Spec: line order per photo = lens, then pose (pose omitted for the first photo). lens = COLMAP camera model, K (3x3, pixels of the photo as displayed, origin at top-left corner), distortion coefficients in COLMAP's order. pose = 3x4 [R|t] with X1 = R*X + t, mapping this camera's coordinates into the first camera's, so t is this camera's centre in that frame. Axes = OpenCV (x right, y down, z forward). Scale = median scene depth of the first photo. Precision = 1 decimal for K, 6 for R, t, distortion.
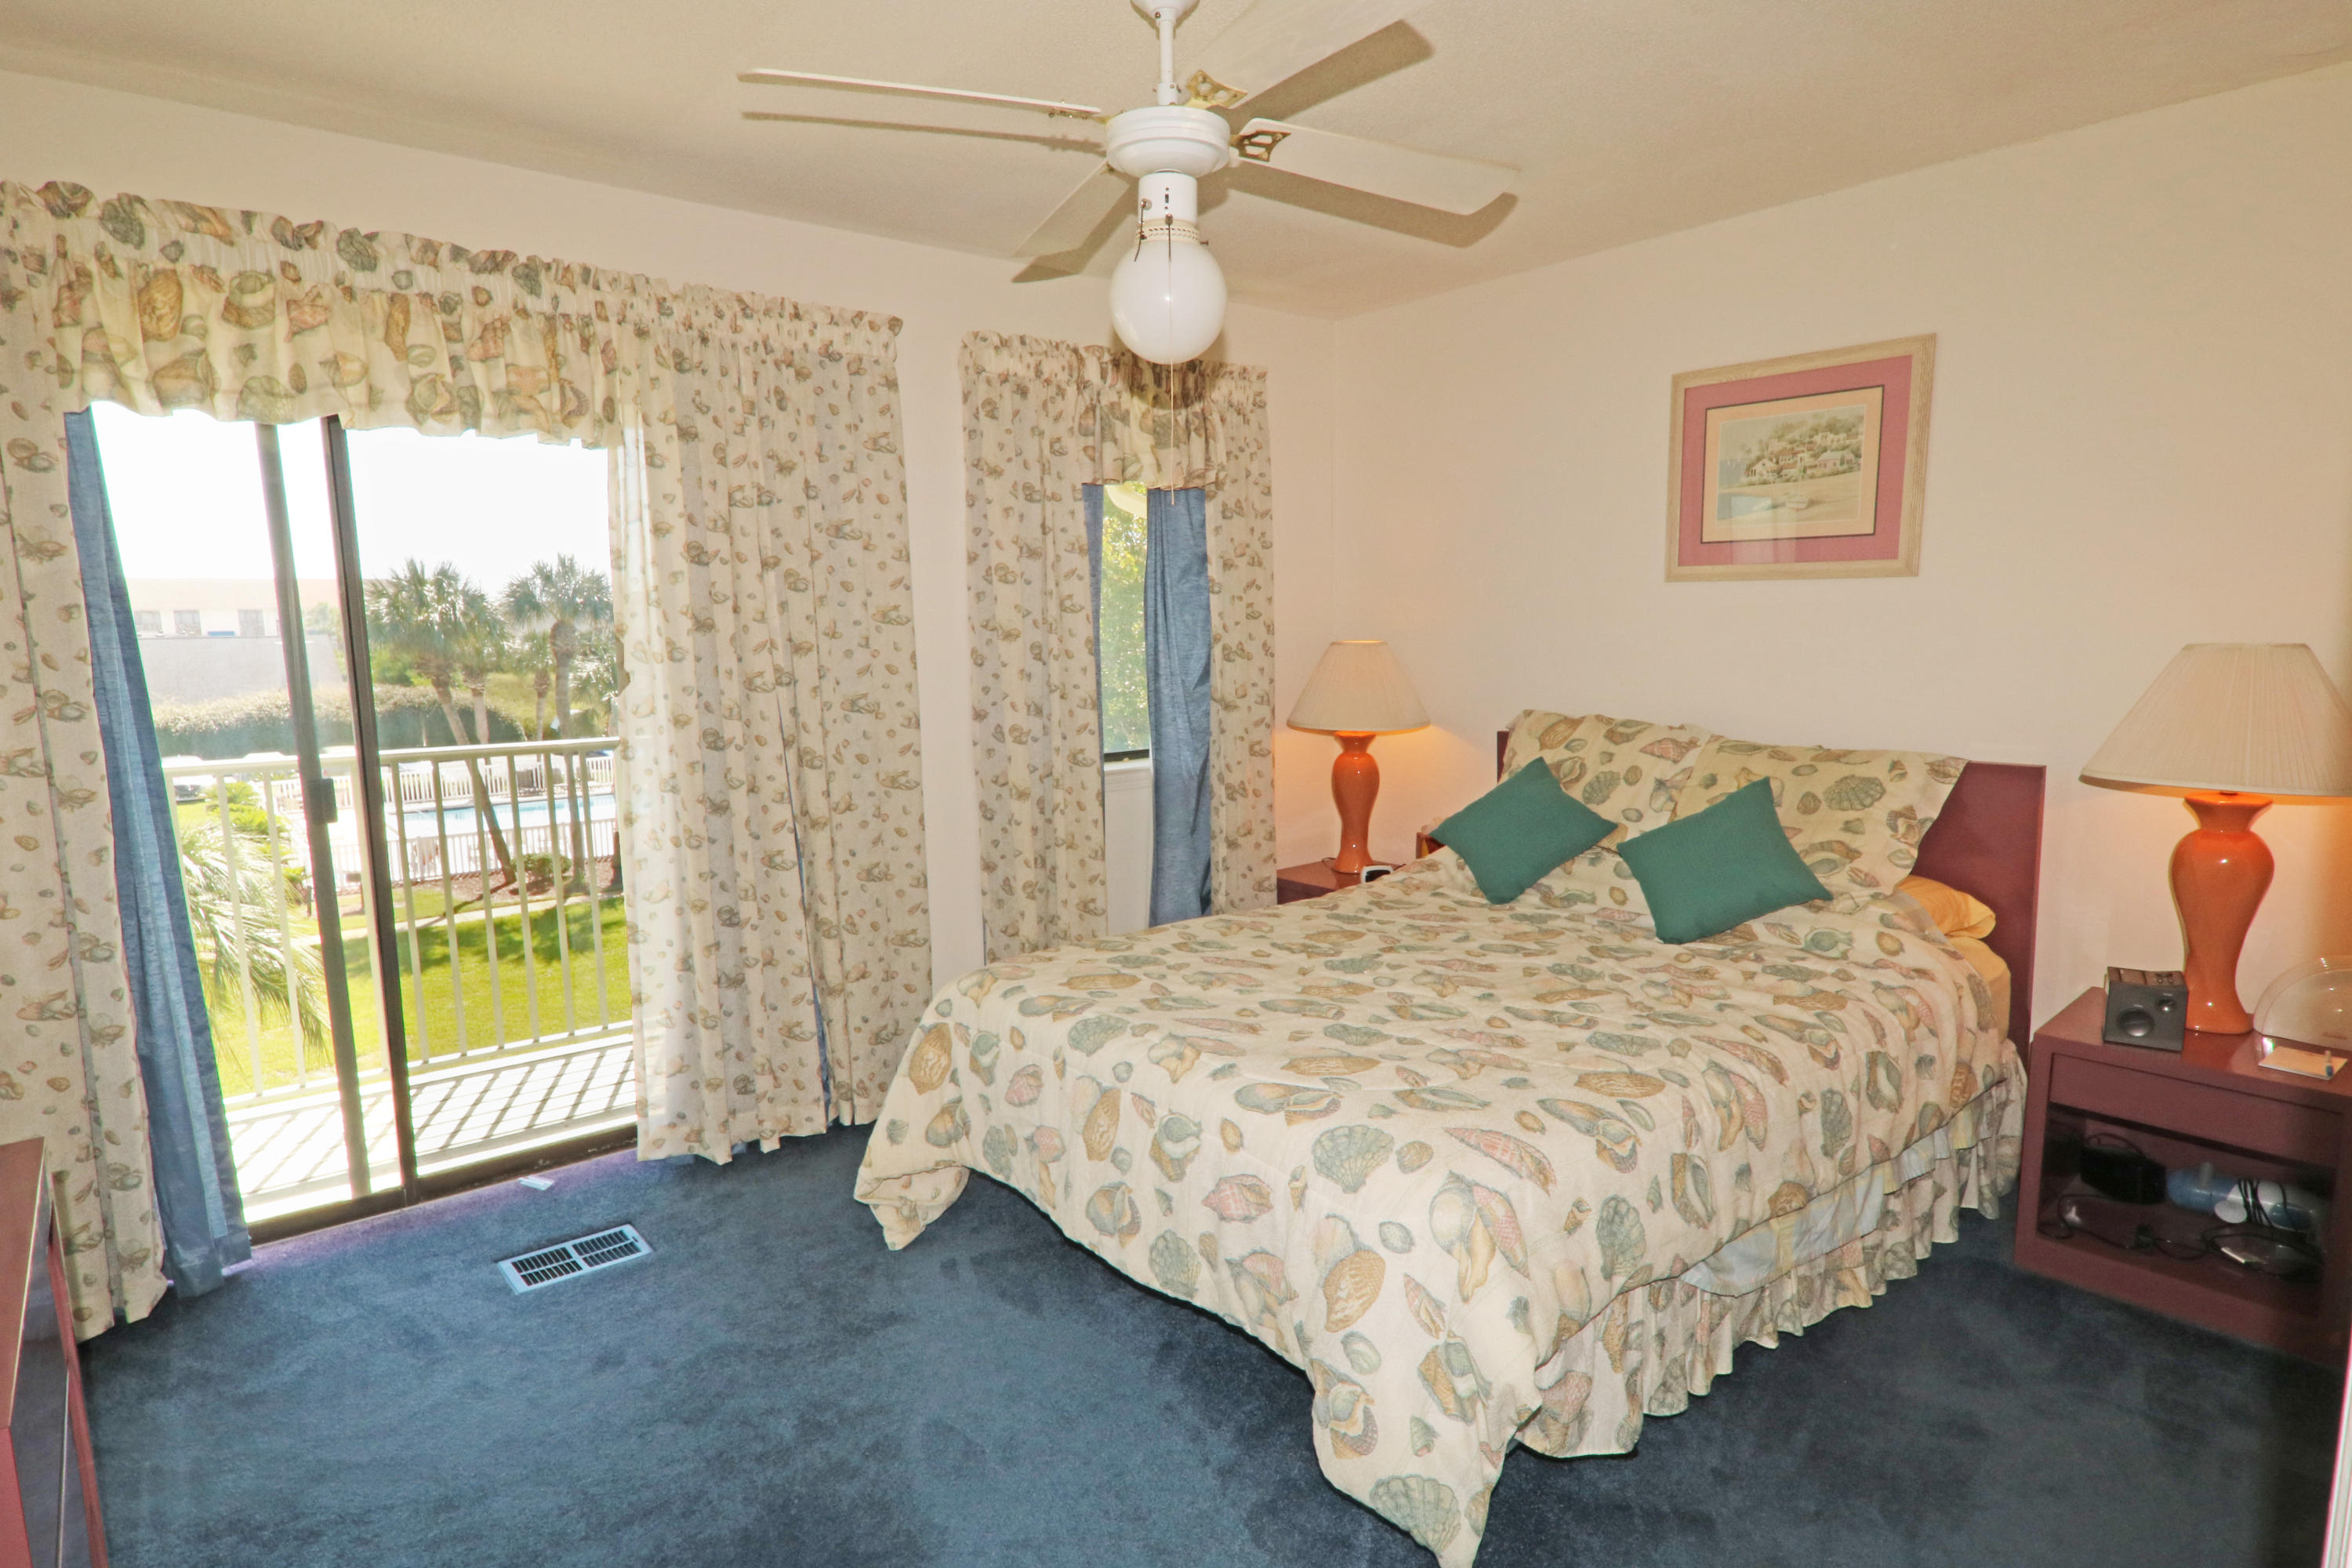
lens RADIAL K [[1314.0, 0, 1157.7], [0, 1314.0, 812.1], [0, 0, 1]] dist [0.019230, 0.000331]
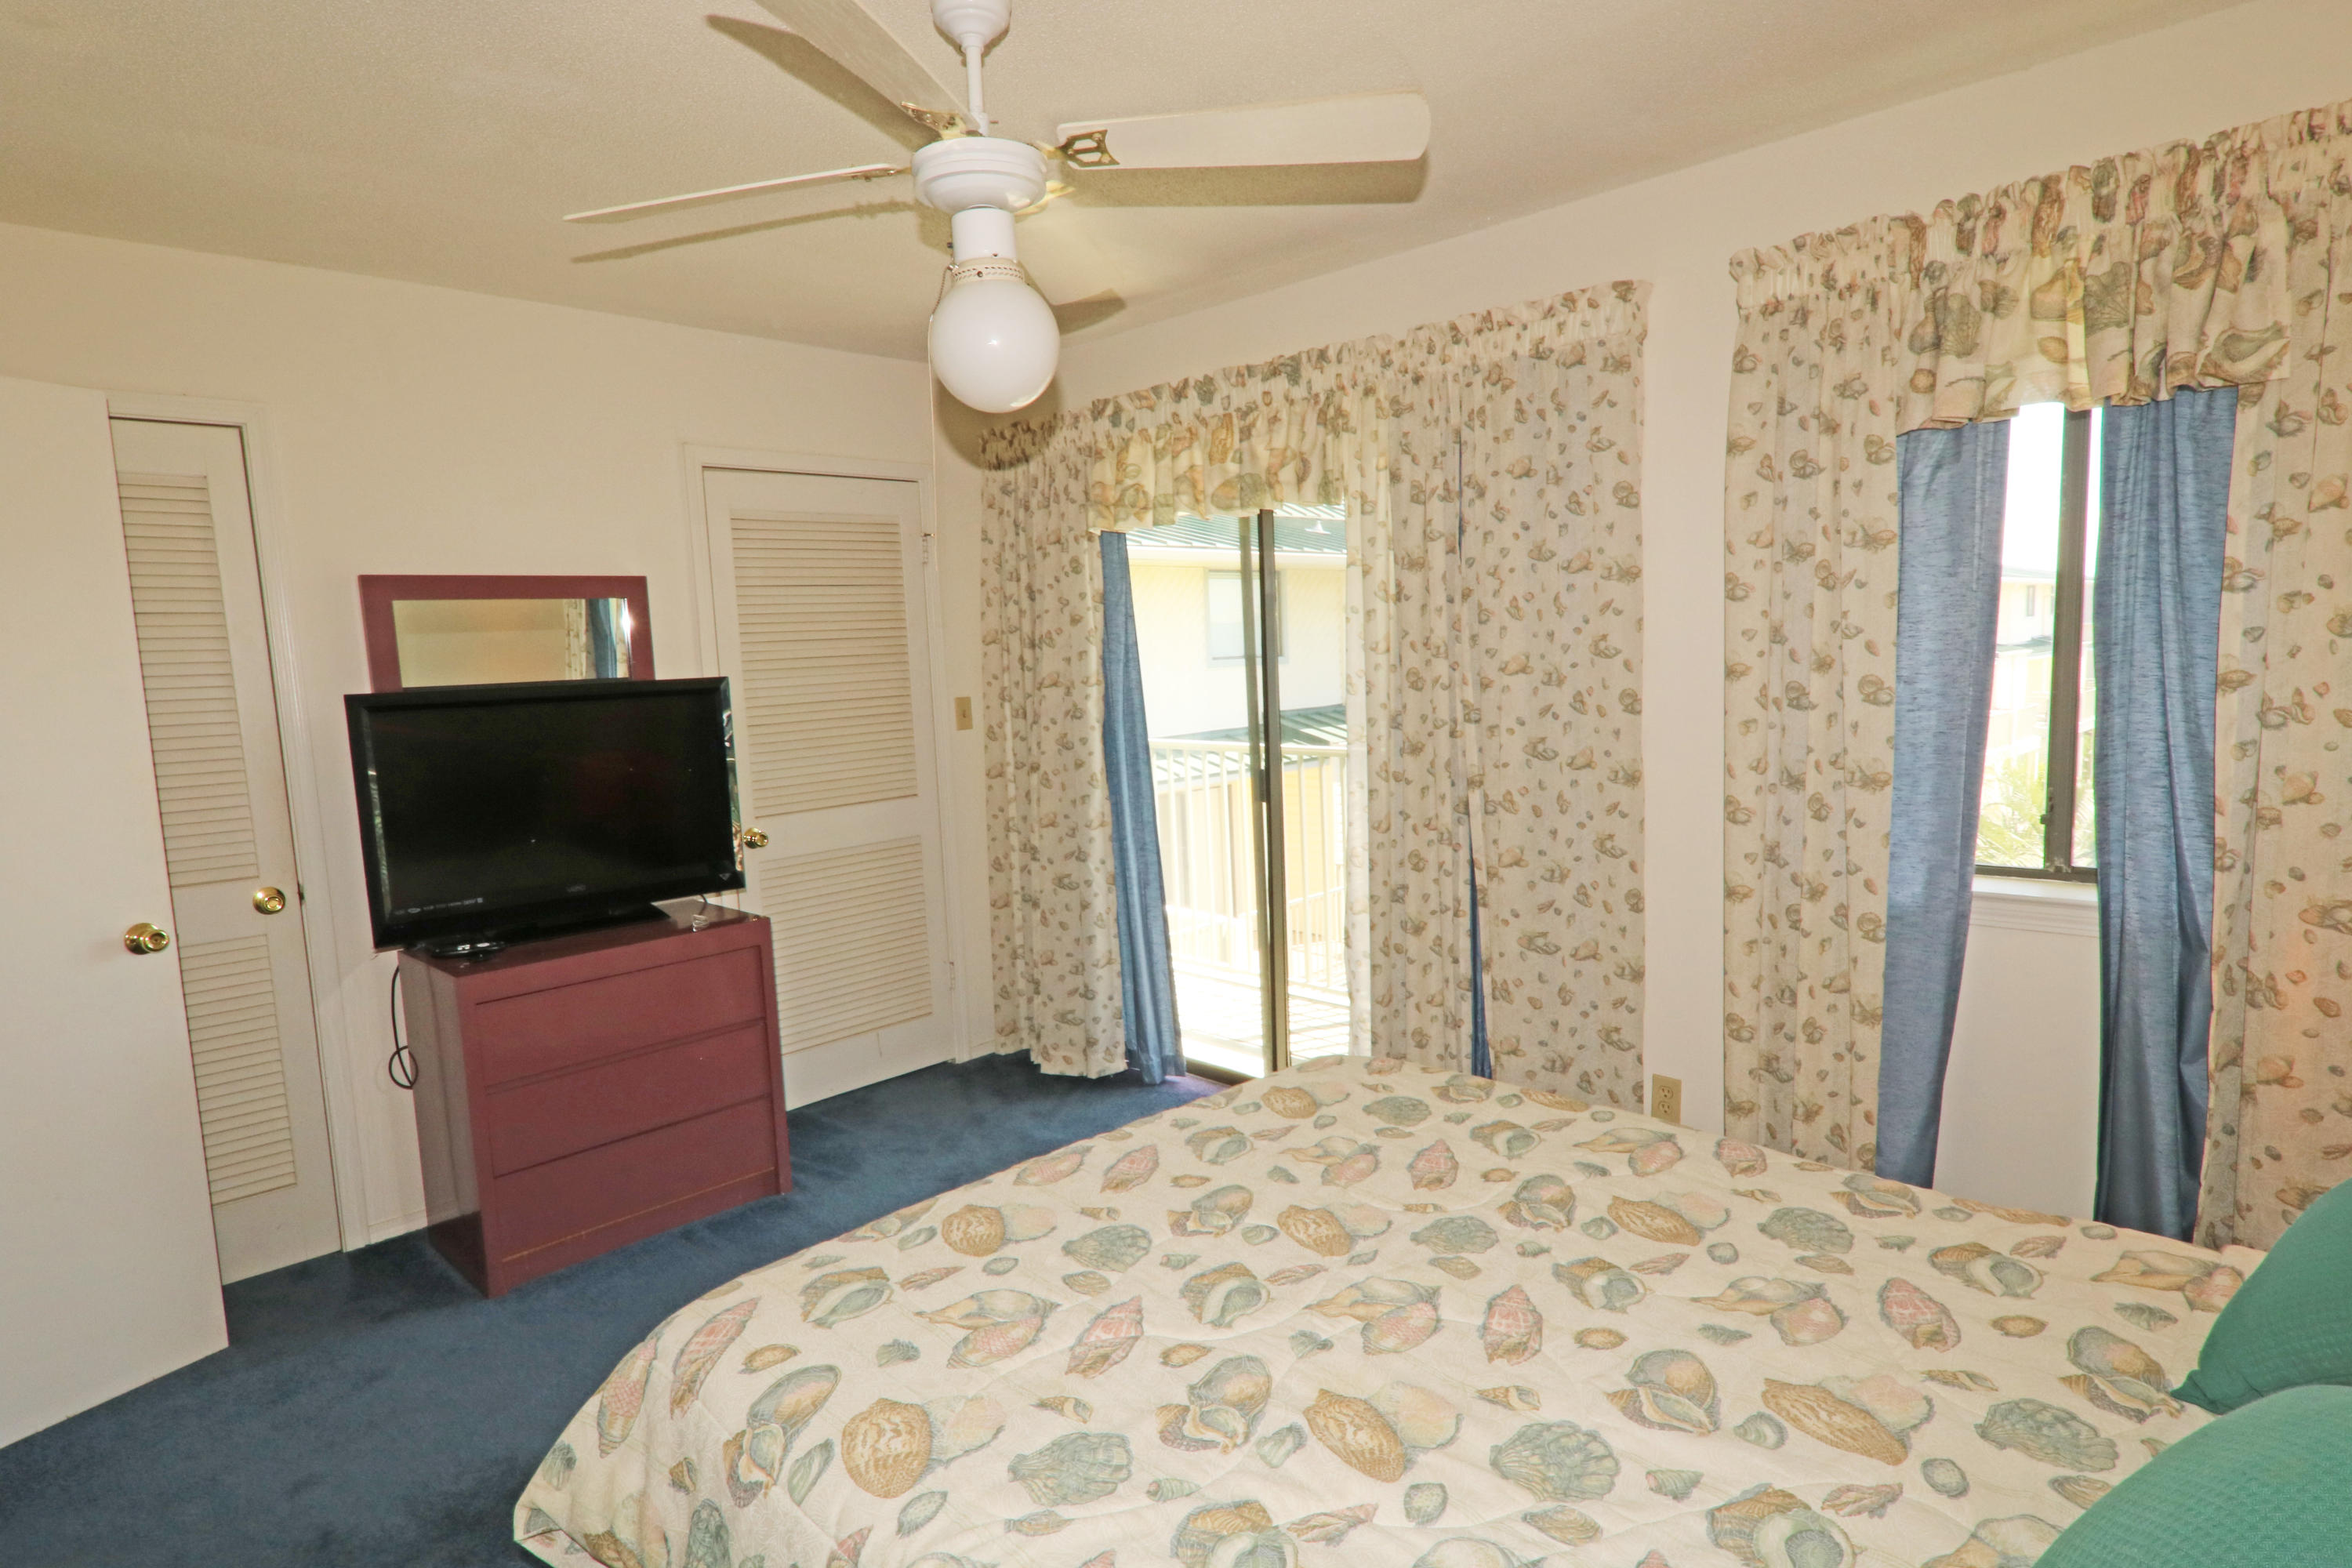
lens RADIAL K [[1314.0, 0, 1157.7], [0, 1314.0, 812.1], [0, 0, 1]] dist [0.019230, 0.000331]
pose [[0.096965, 0.145362, -0.984616, 0.684768], [-0.096338, 0.986003, 0.136079, -0.148449], [0.990614, 0.081661, 0.109611, 0.717778]]
